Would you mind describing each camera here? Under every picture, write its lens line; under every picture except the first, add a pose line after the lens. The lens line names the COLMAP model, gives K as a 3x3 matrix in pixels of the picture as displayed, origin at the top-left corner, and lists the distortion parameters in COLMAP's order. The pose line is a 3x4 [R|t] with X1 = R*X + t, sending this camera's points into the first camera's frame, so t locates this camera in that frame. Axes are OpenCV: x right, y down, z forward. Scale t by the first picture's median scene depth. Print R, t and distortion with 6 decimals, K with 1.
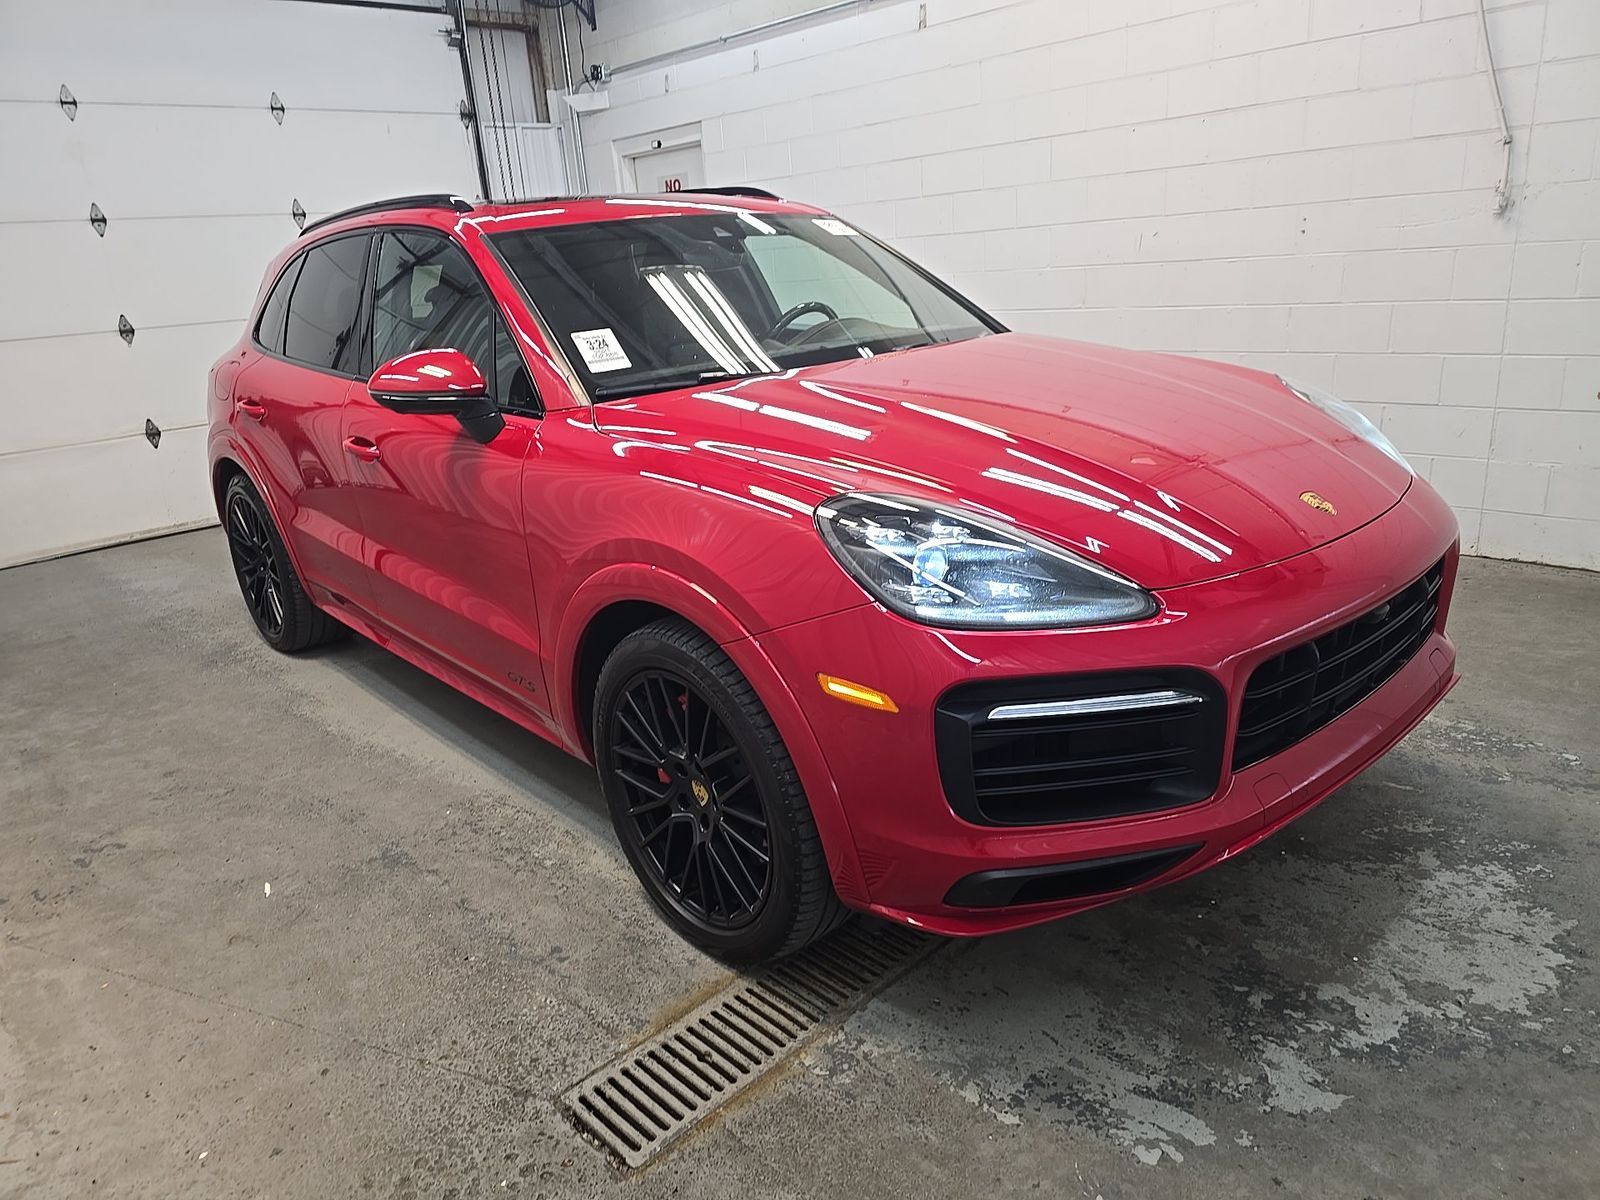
lens RADIAL K [[1075.4, 0, 790.7], [0, 1075.4, 599.8], [0, 0, 1]] dist [0.012267, -0.000213]
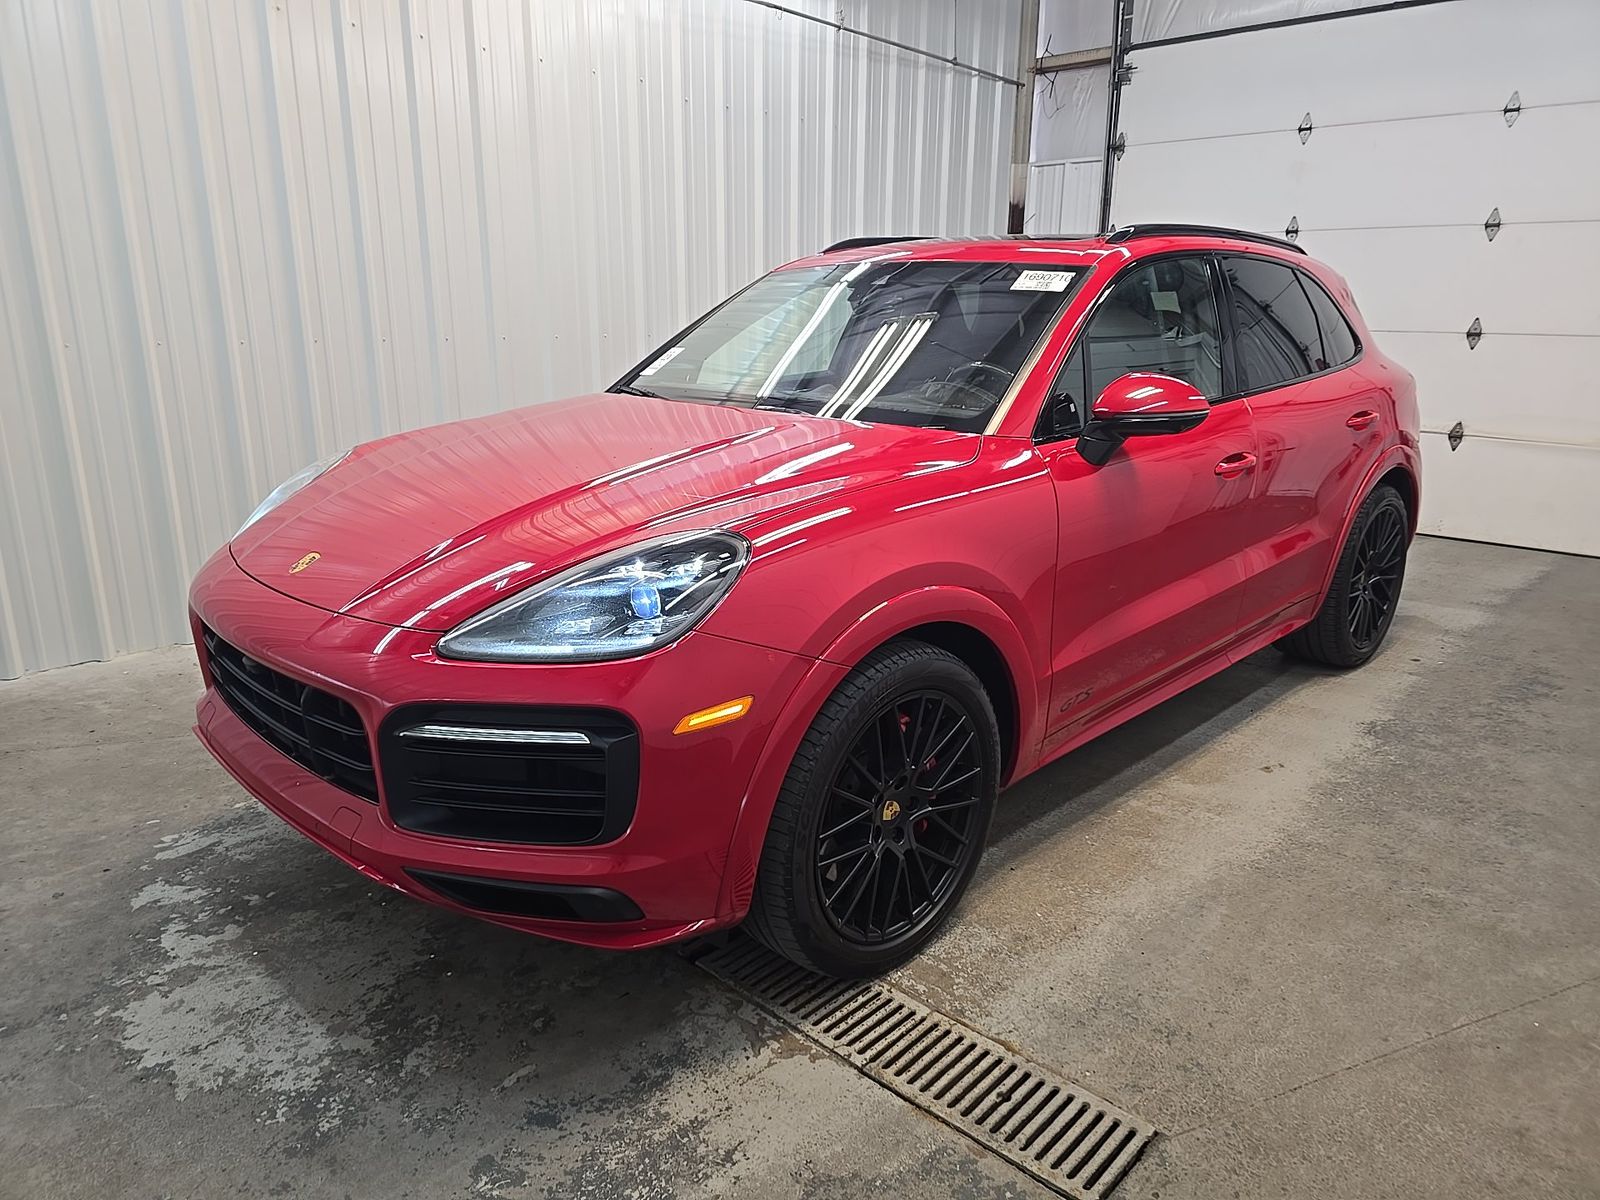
lens RADIAL K [[1075.4, 0, 790.7], [0, 1075.4, 599.8], [0, 0, 1]] dist [0.012267, -0.000213]
pose [[0.056138, 0.337994, -0.939472, 1.455775], [-0.320168, 0.897358, 0.303711, -0.506453], [0.945696, 0.283739, 0.158591, 1.220178]]
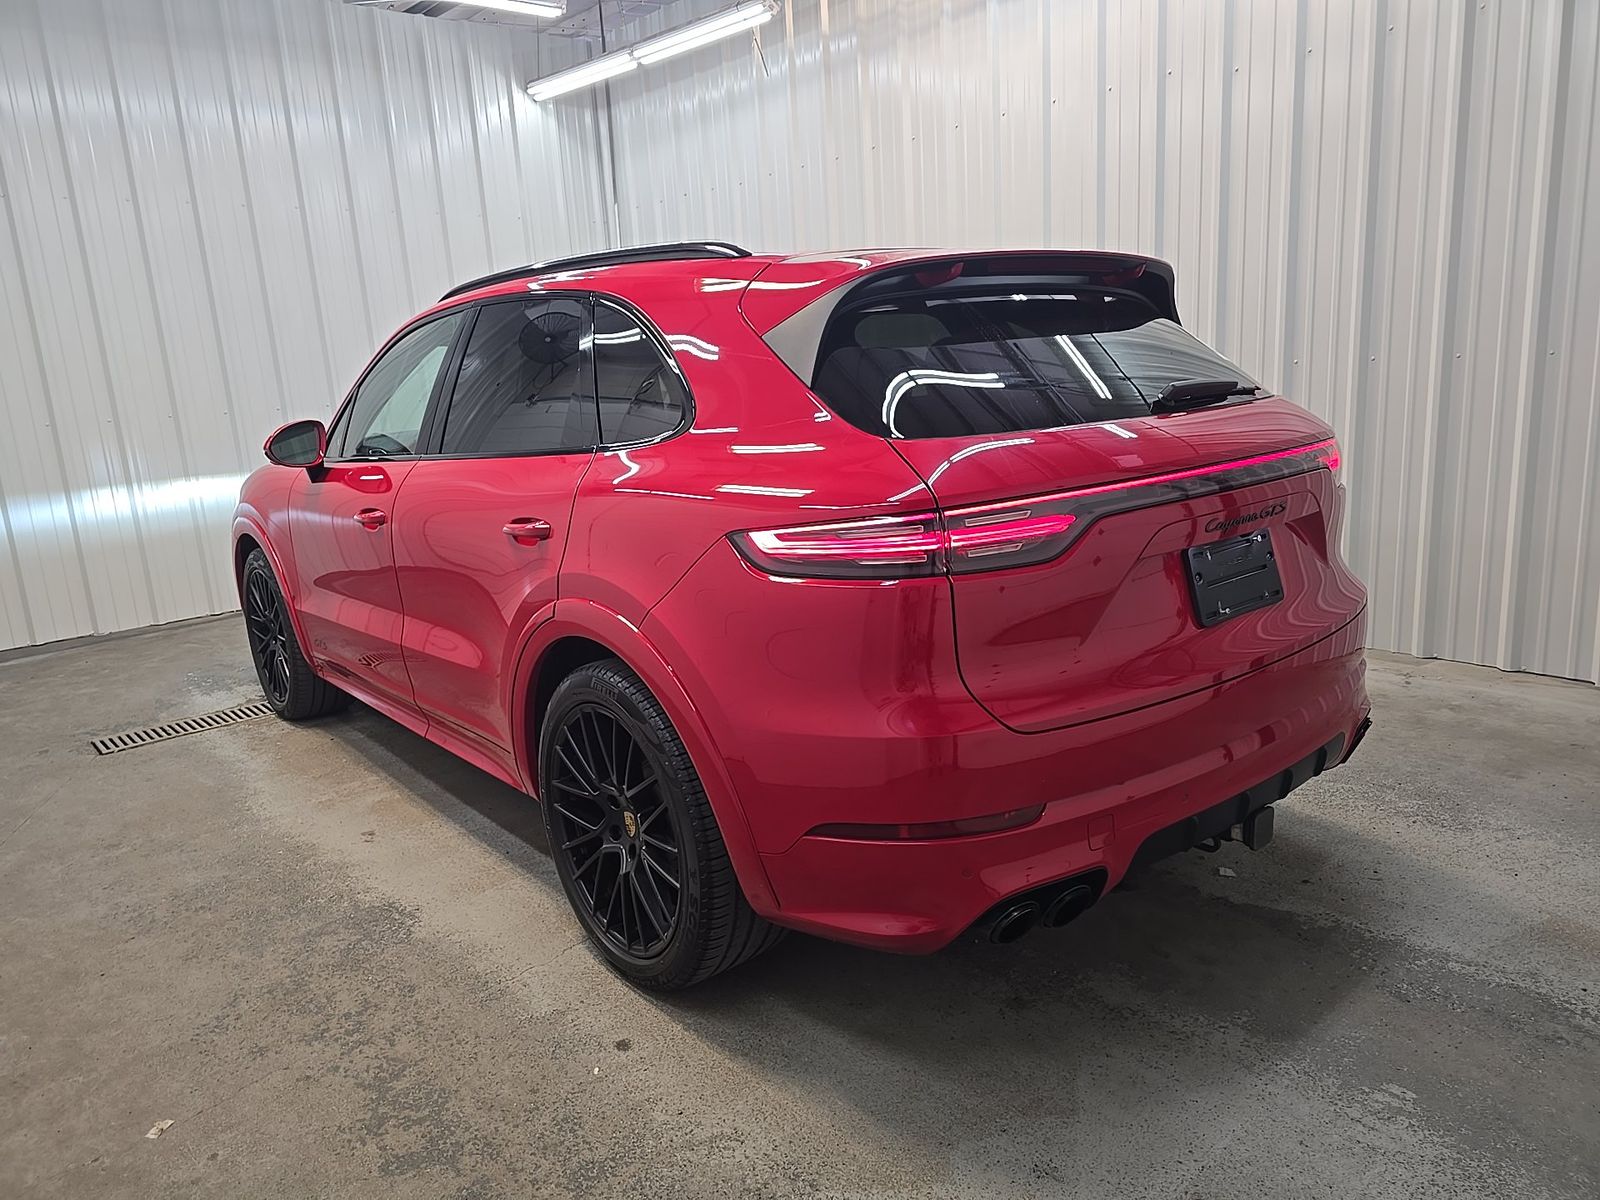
lens RADIAL K [[1075.4, 0, 790.7], [0, 1075.4, 599.8], [0, 0, 1]] dist [0.012267, -0.000213]
pose [[-0.992140, 0.111762, 0.056287, -0.582367], [0.124909, 0.857389, 0.499282, -0.993837], [0.007542, 0.502388, -0.864609, 3.322789]]
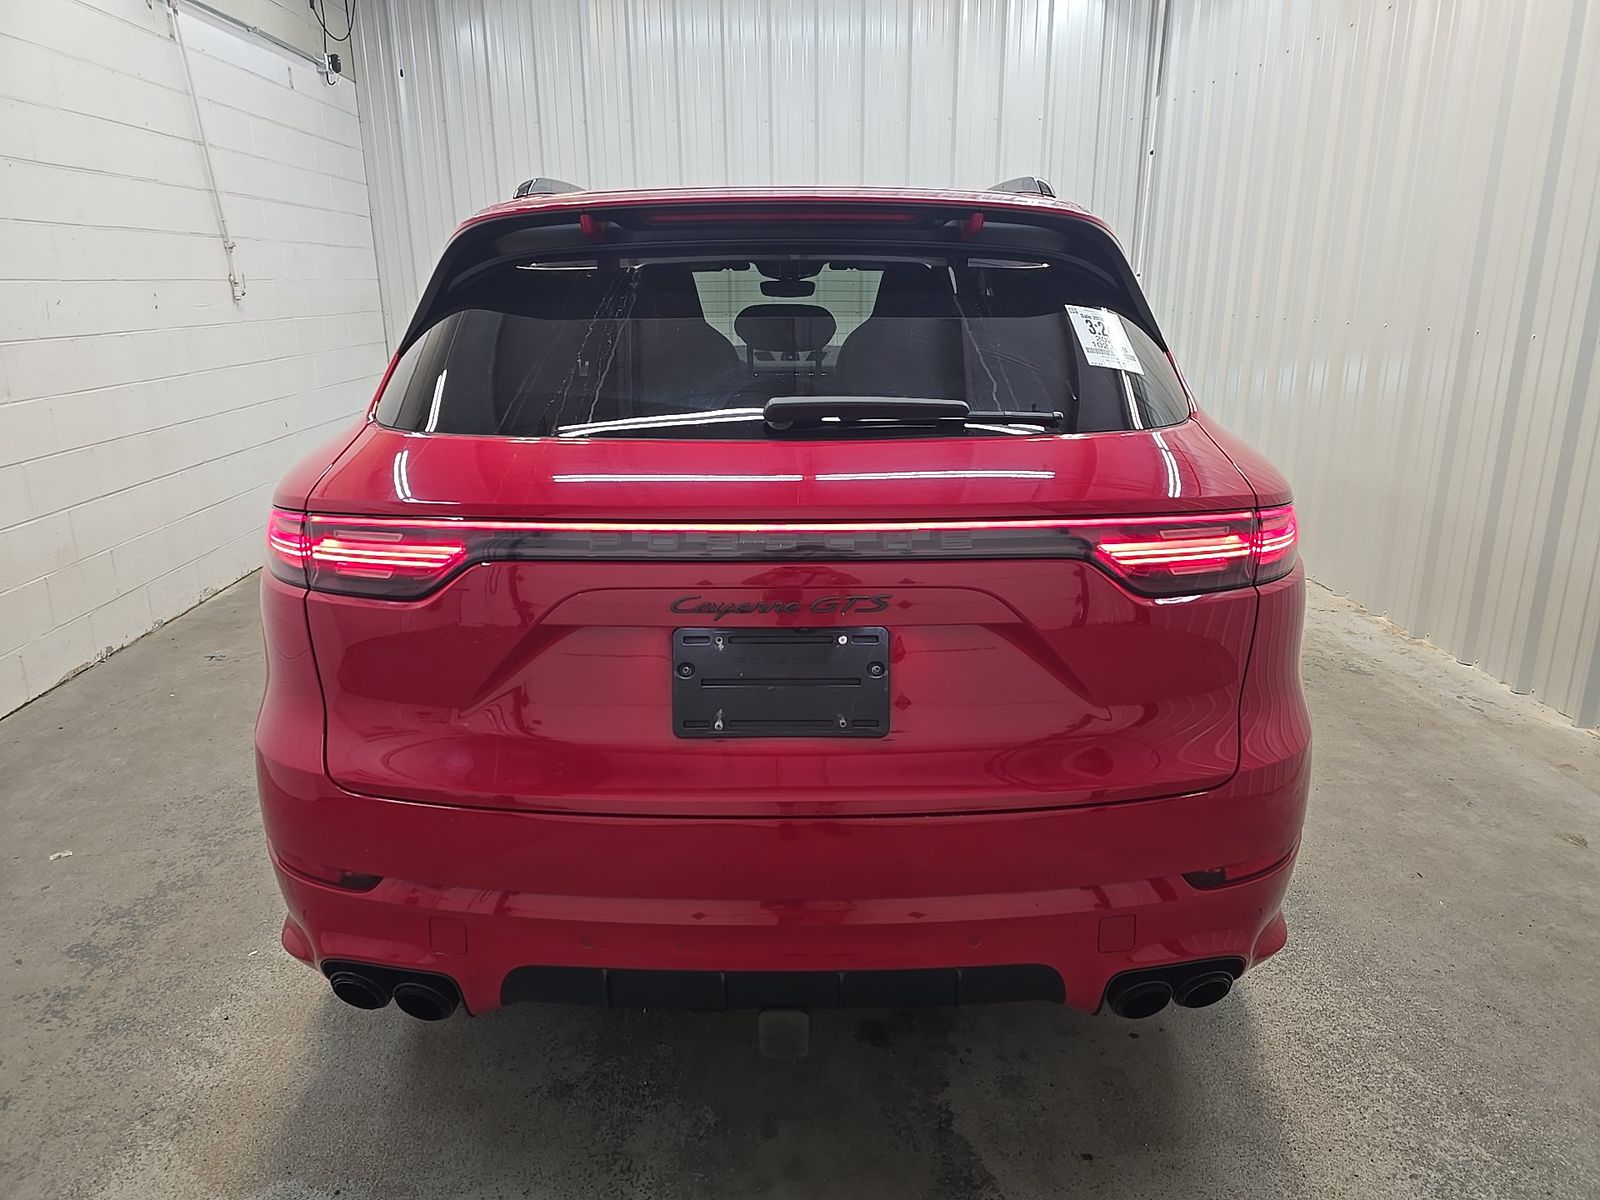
lens RADIAL K [[1075.4, 0, 790.7], [0, 1075.4, 599.8], [0, 0, 1]] dist [0.012267, -0.000213]
pose [[-0.742433, -0.114759, 0.660018, -1.392508], [0.261943, 0.857055, 0.443669, -0.824685], [-0.616587, 0.502281, -0.606246, 2.850435]]
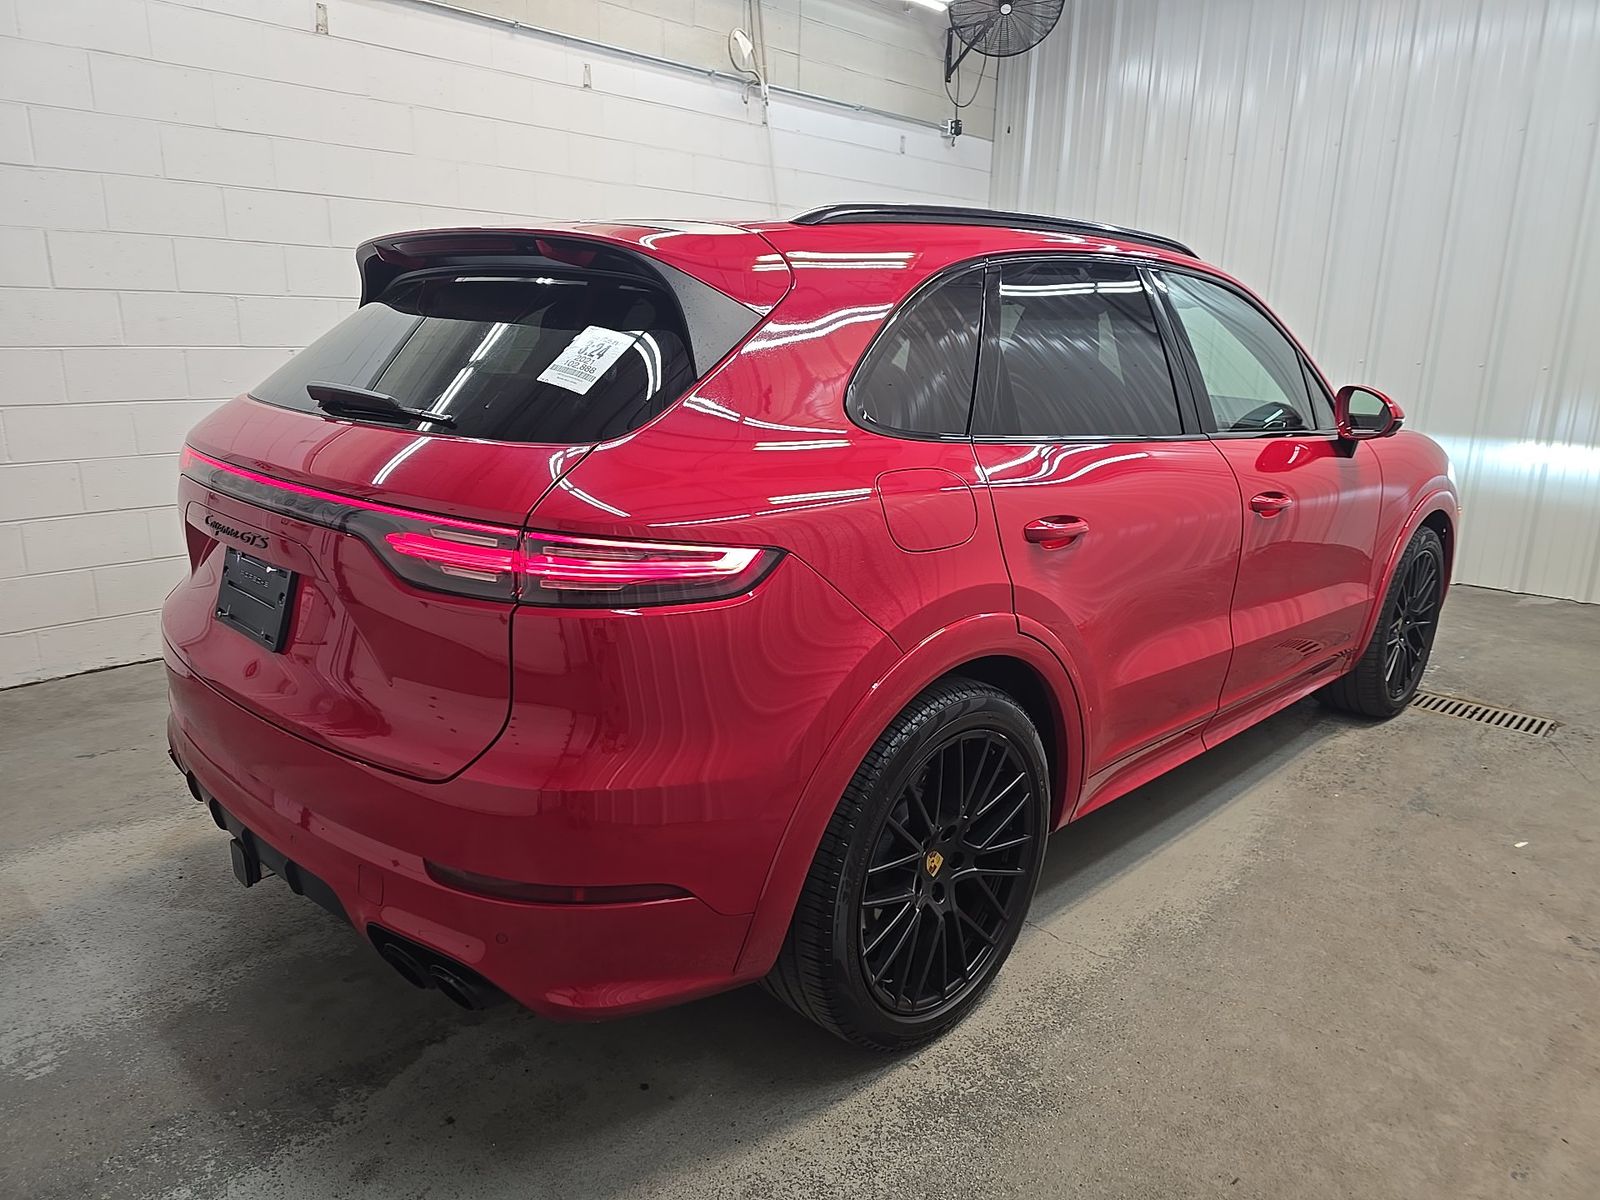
lens RADIAL K [[1110.4, 0, 799.7], [0, 1110.4, 552.0], [0, 0, 1]] dist [0.019785, -0.004224]
pose [[-0.075652, -0.140192, 0.987230, -1.906969], [0.280195, 0.947186, 0.155977, -0.526133], [-0.956957, 0.288417, -0.032375, 2.052471]]
